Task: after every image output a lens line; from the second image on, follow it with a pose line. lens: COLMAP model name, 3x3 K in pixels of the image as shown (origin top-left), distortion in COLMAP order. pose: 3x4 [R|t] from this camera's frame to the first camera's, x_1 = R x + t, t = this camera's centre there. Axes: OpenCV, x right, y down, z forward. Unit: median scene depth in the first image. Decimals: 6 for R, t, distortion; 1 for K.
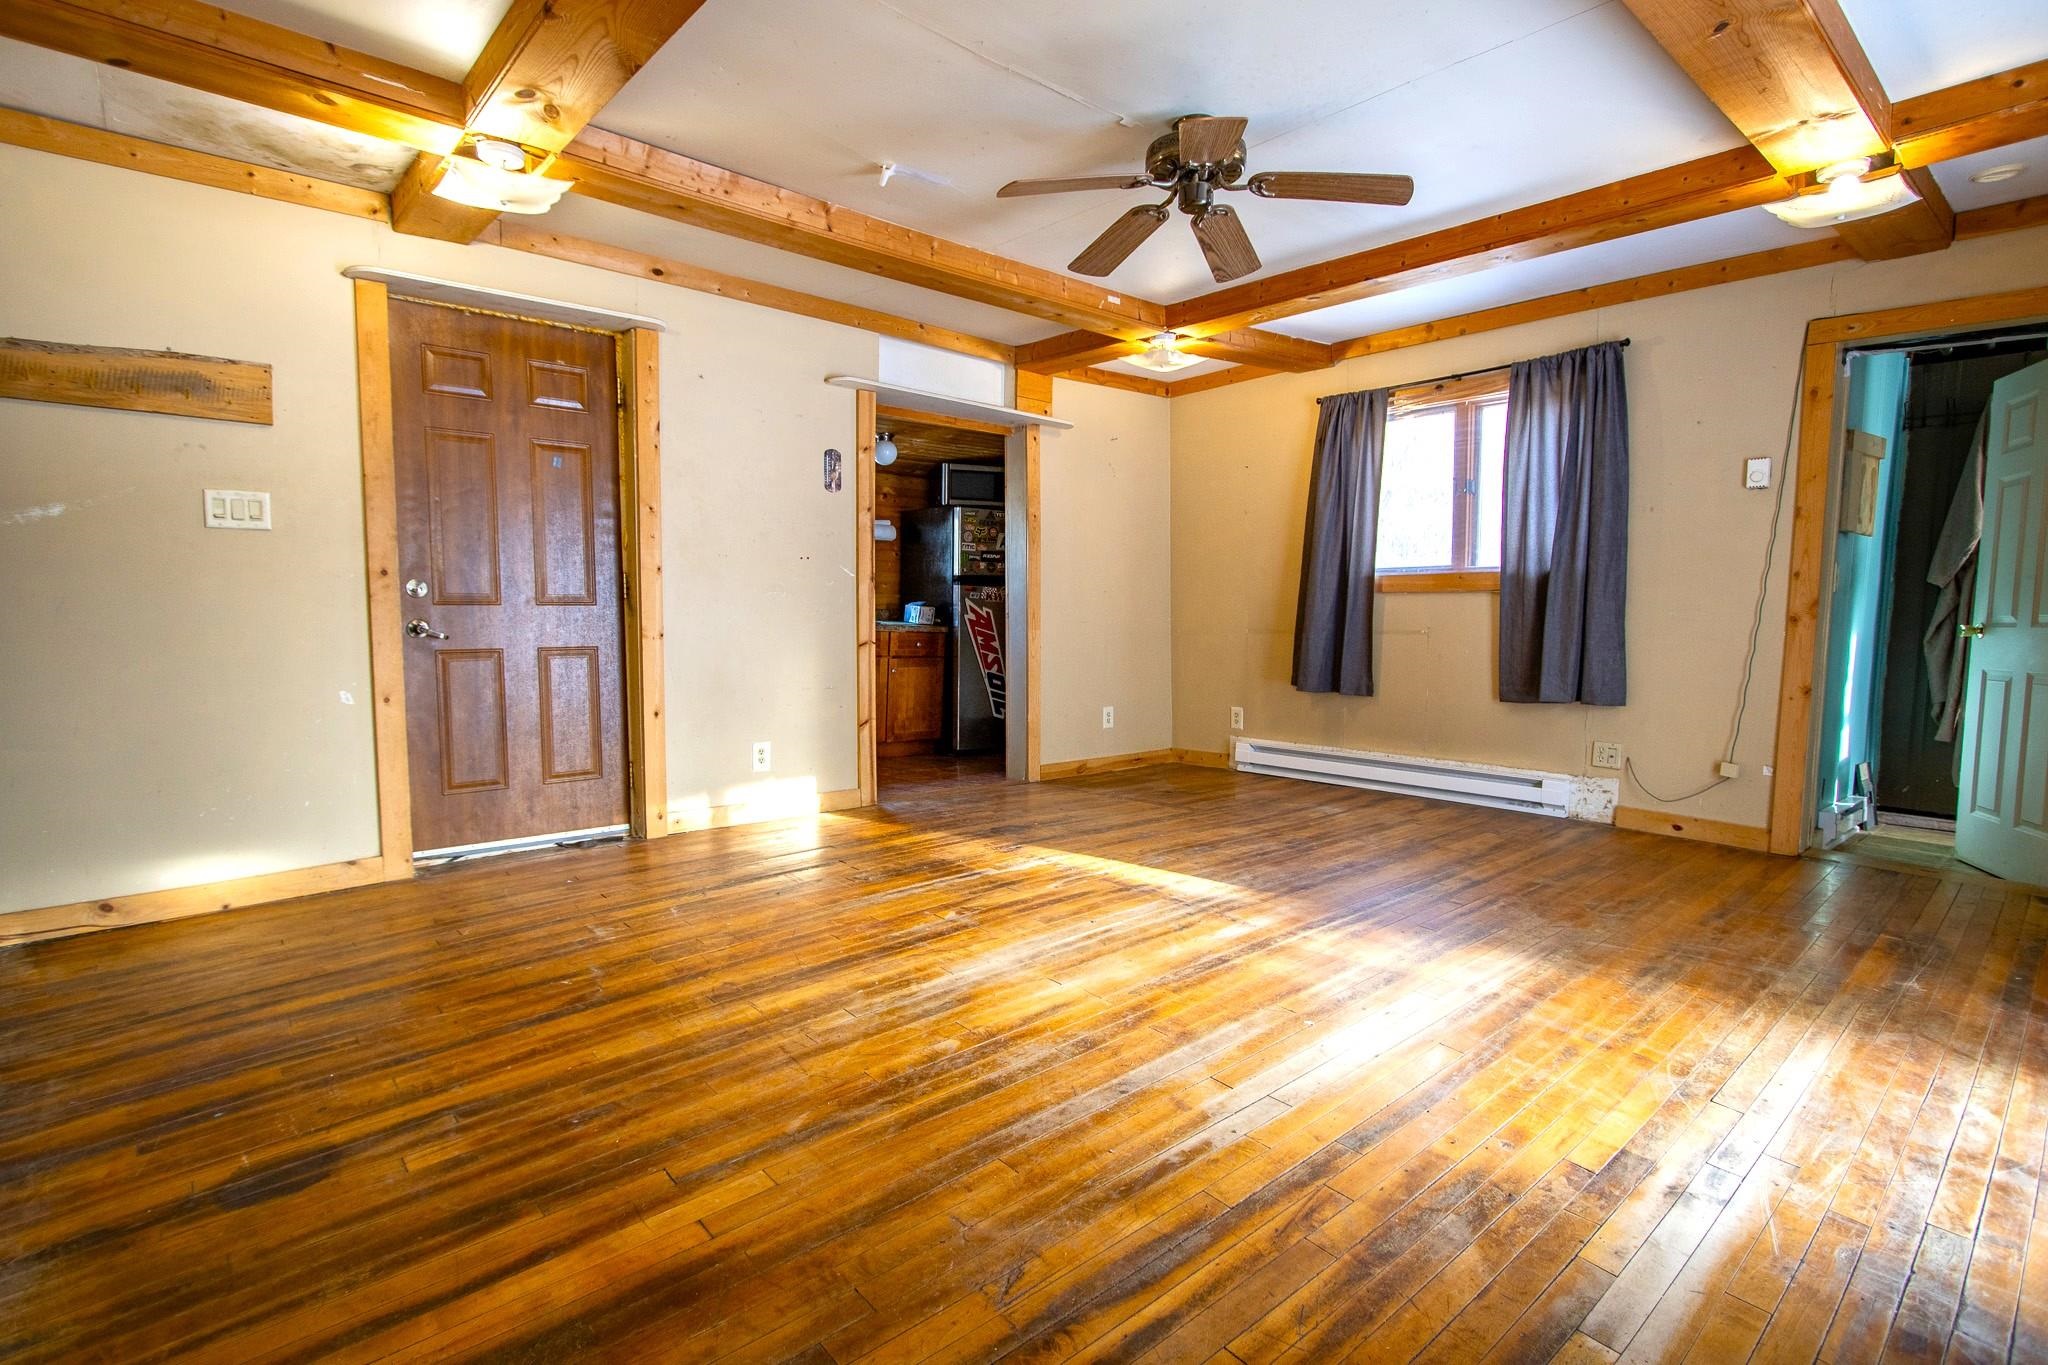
lens RADIAL K [[985.0, 0, 1026.9], [0, 985.0, 686.7], [0, 0, 1]] dist [-0.014582, -0.000226]
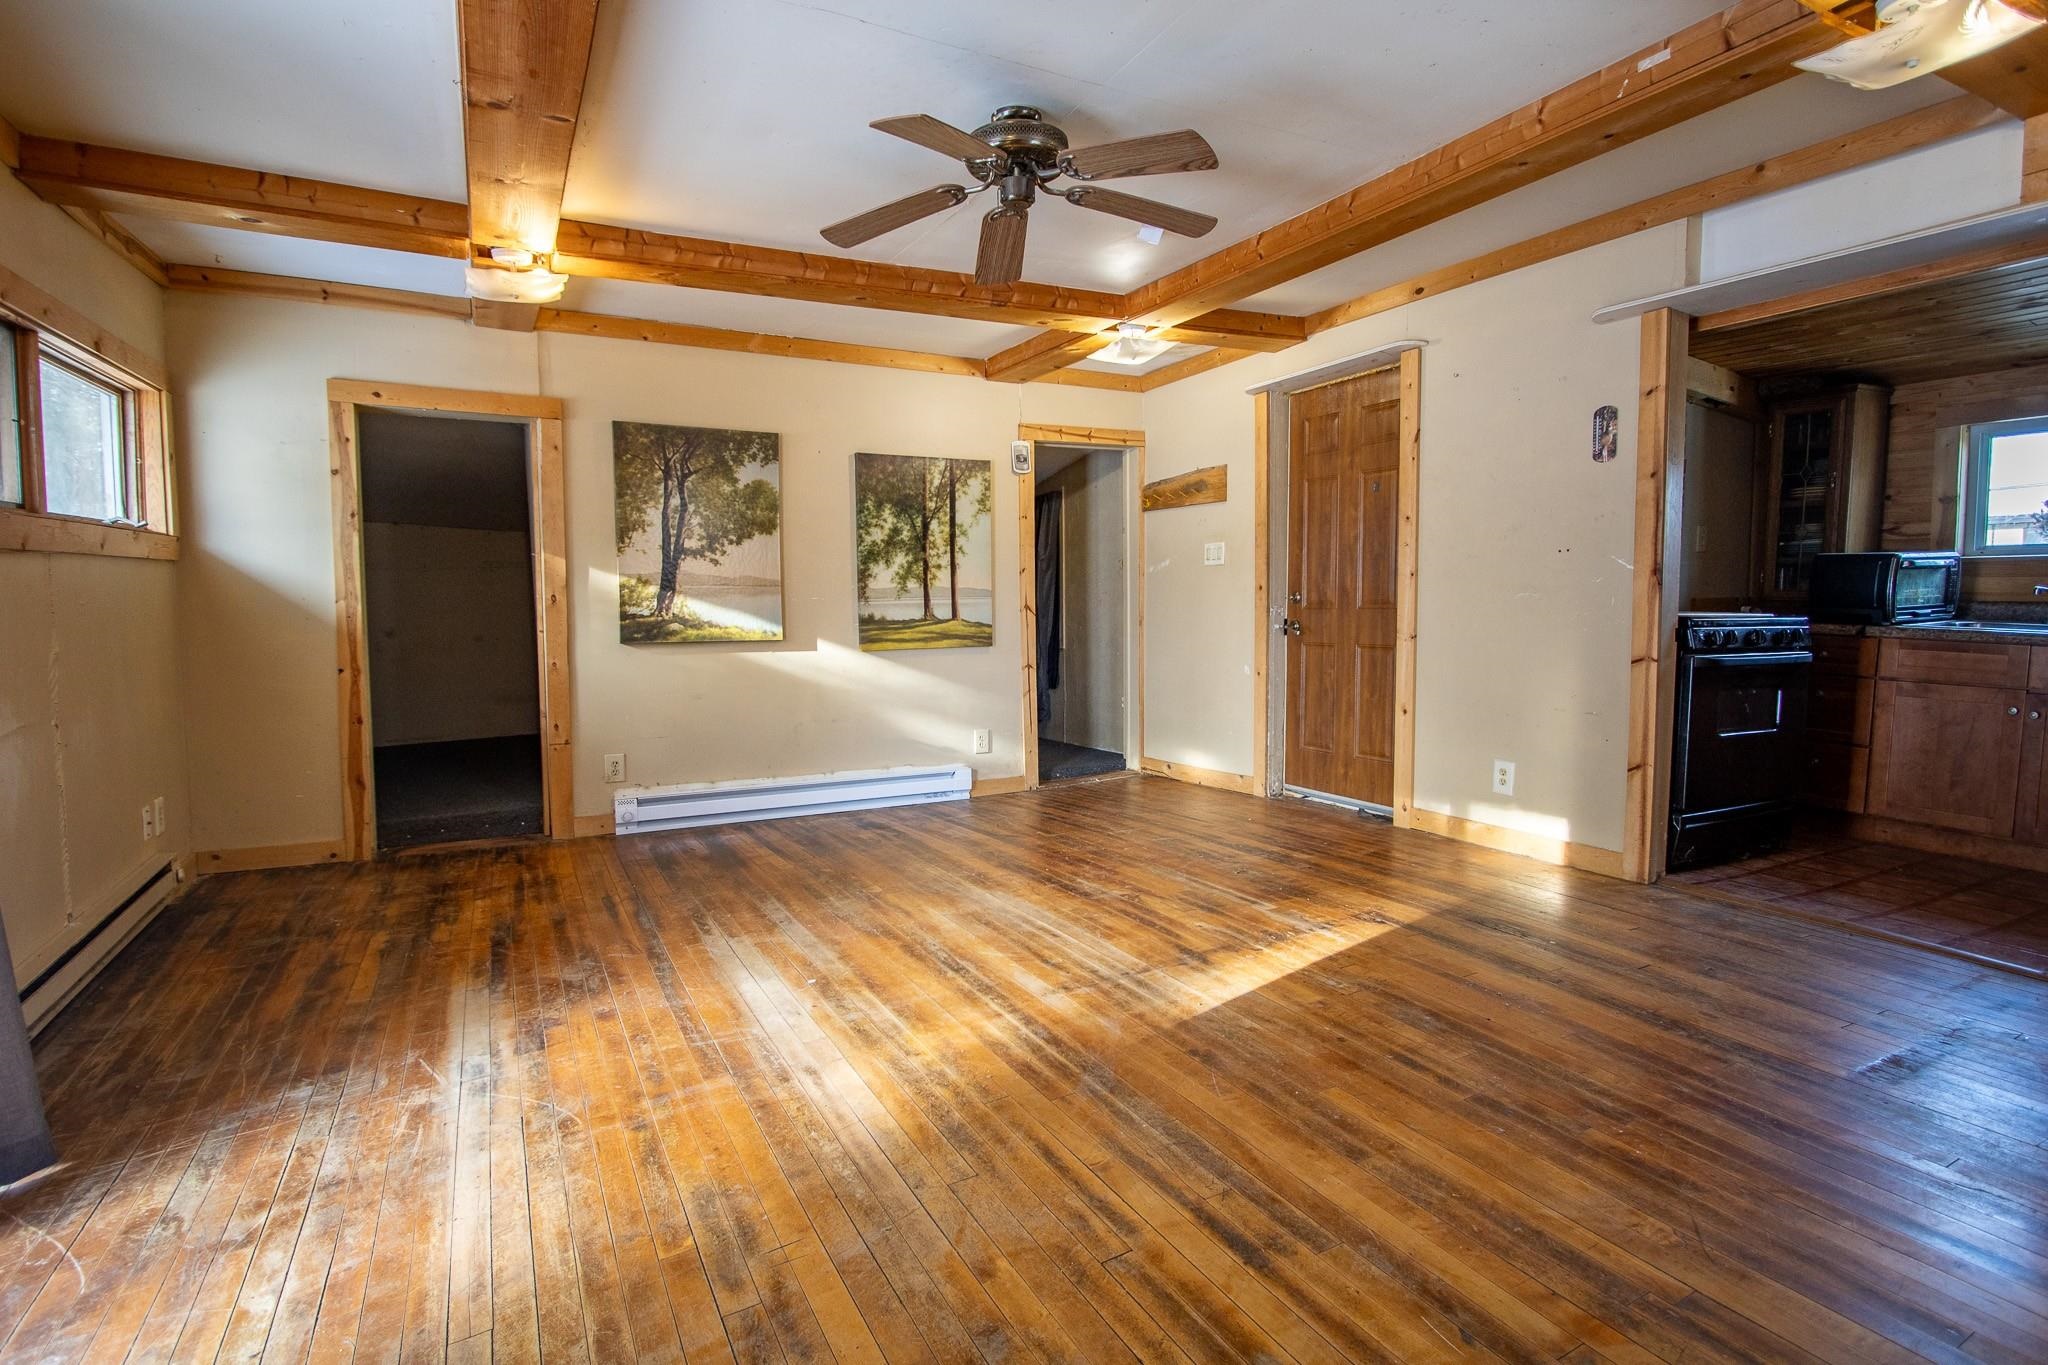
lens RADIAL K [[997.9, 0, 1021.3], [0, 997.9, 692.2], [0, 0, 1]] dist [-0.021267, 0.000026]
pose [[-0.226414, 0.083020, -0.970487, 0.912883], [-0.068346, 0.992551, 0.100853, -0.087840], [0.971630, 0.089163, -0.219053, 1.000068]]
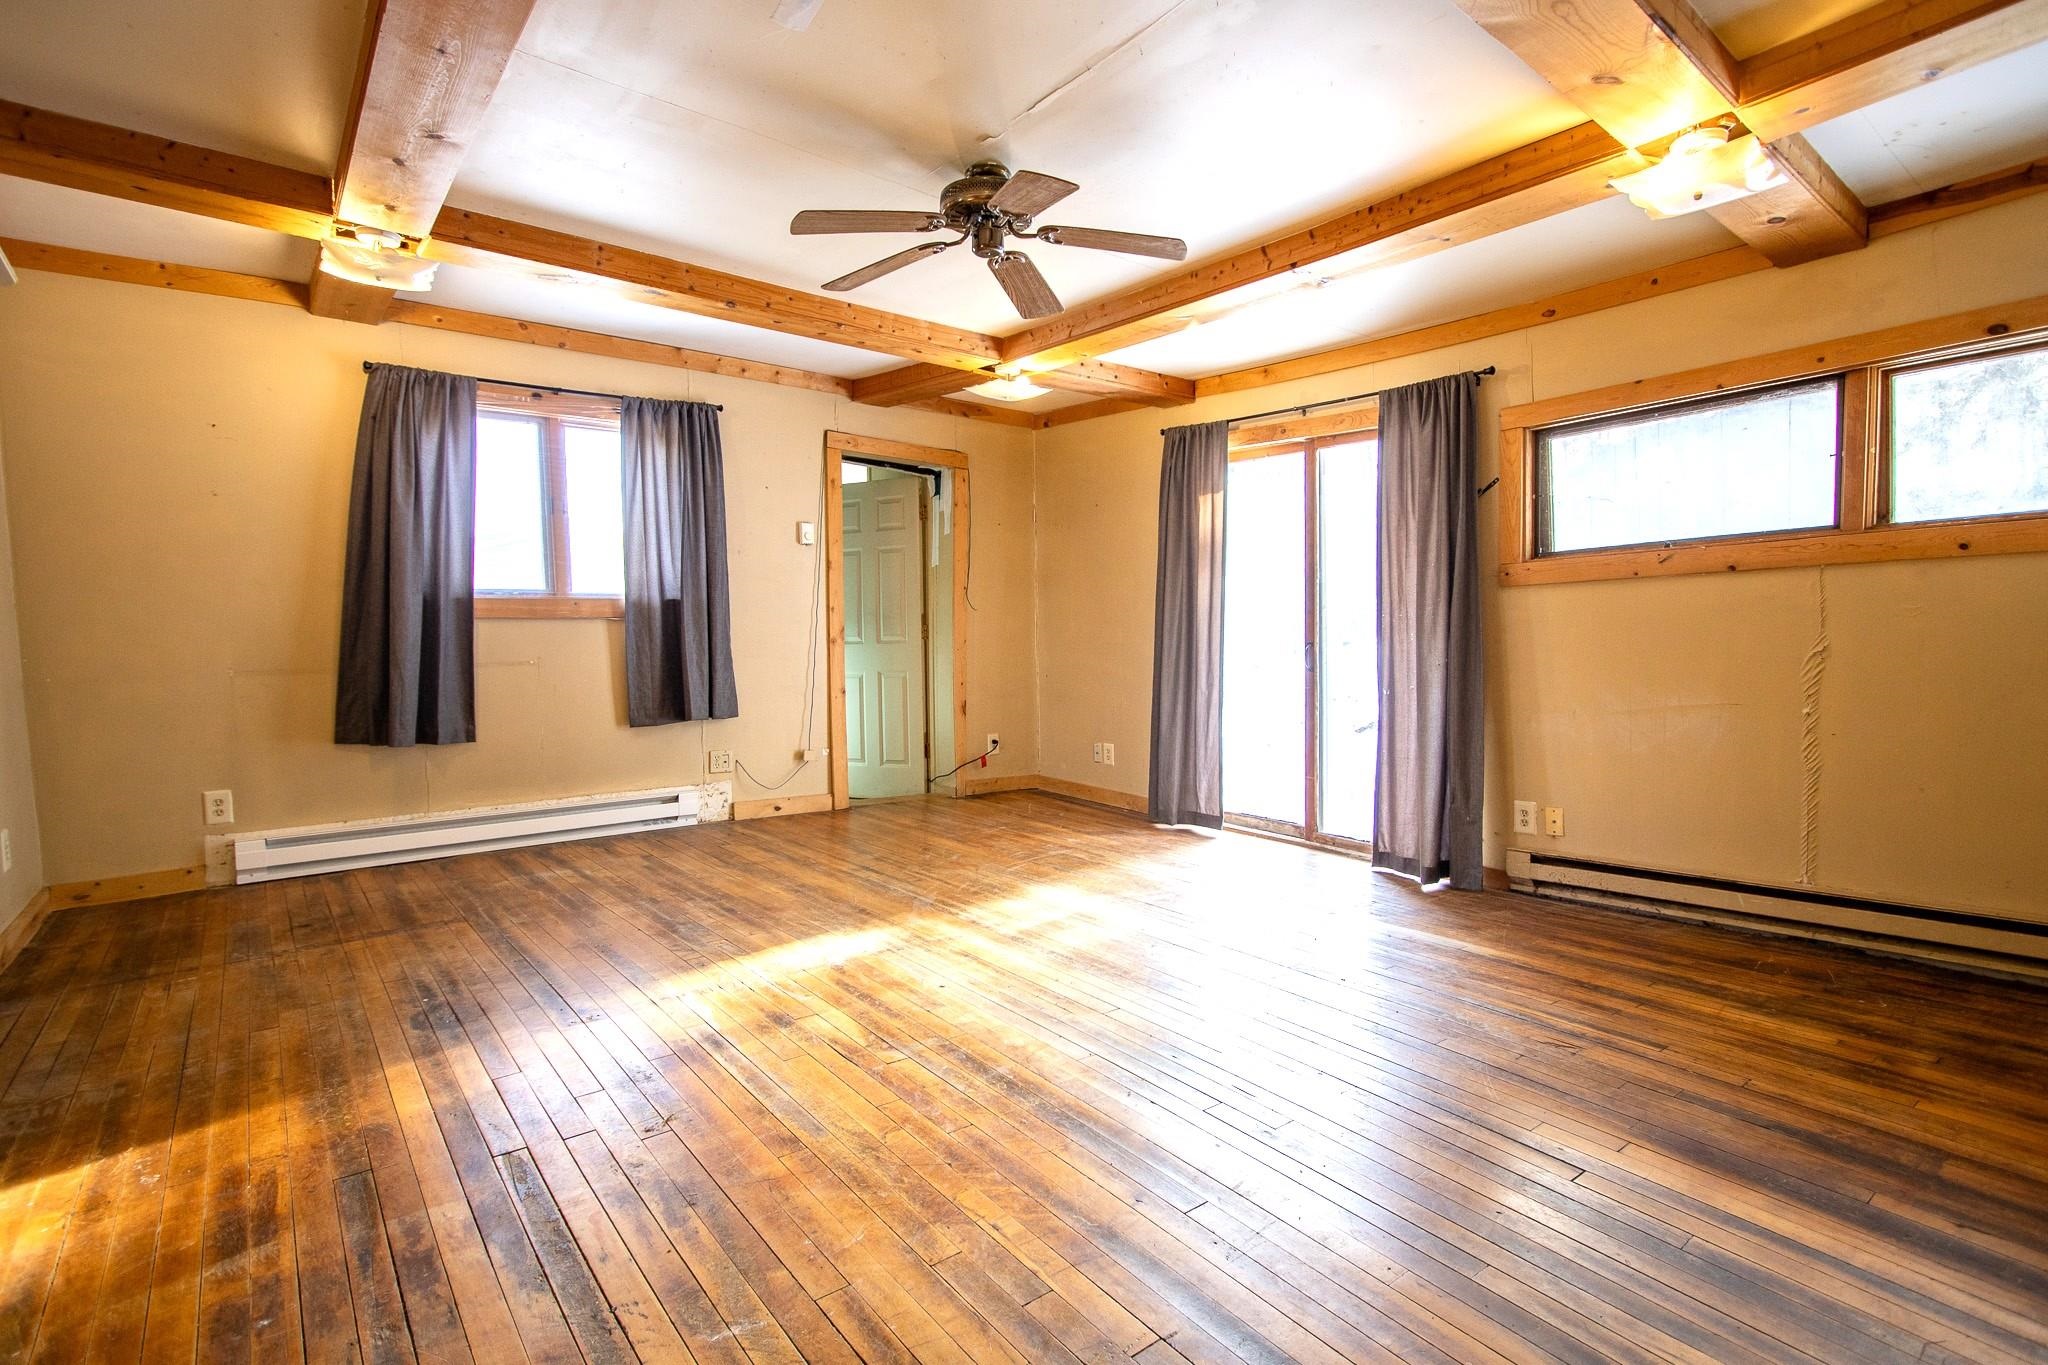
lens RADIAL K [[985.0, 0, 1026.9], [0, 985.0, 686.7], [0, 0, 1]] dist [-0.014582, -0.000226]
pose [[0.043496, -0.058376, 0.997347, -0.706758], [0.084480, 0.994931, 0.054550, -0.065673], [-0.995475, 0.081883, 0.048207, 0.753408]]
